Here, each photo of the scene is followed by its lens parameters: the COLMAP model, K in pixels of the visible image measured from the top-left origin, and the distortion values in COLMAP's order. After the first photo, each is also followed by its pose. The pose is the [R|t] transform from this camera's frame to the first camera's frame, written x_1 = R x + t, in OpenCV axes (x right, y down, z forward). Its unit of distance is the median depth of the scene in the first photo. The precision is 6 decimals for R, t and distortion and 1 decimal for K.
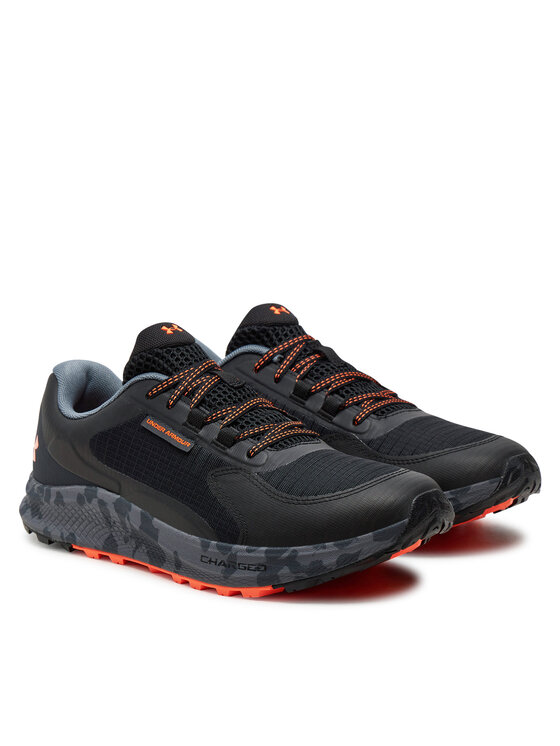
lens RADIAL K [[2183.2, 0, 280.0], [0, 2183.2, 373.0], [0, 0, 1]] dist [-0.055129, -0.106845]
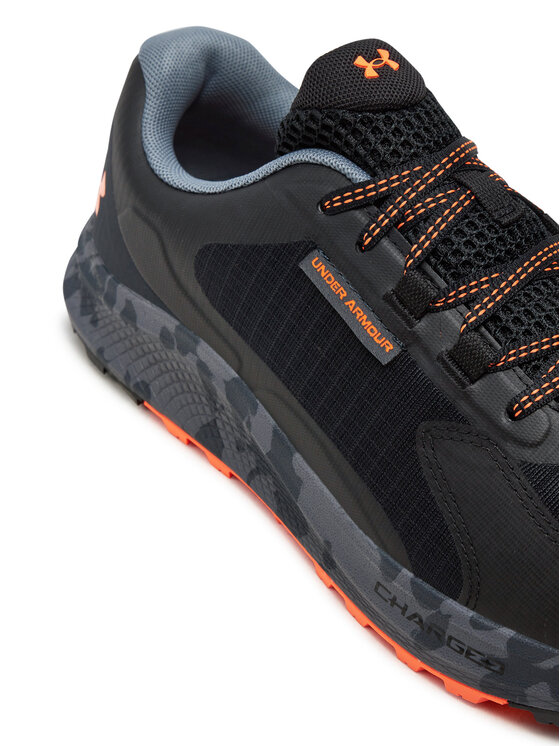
lens RADIAL K [[1411.3, 0, 280.0], [0, 1411.3, 373.0], [0, 0, 1]] dist [-0.063934, -0.027359]
pose [[0.987425, 0.157822, 0.009175, -0.067255], [-0.138257, 0.833959, 0.534226, -0.125848], [0.076661, -0.528777, 0.845292, 0.721881]]
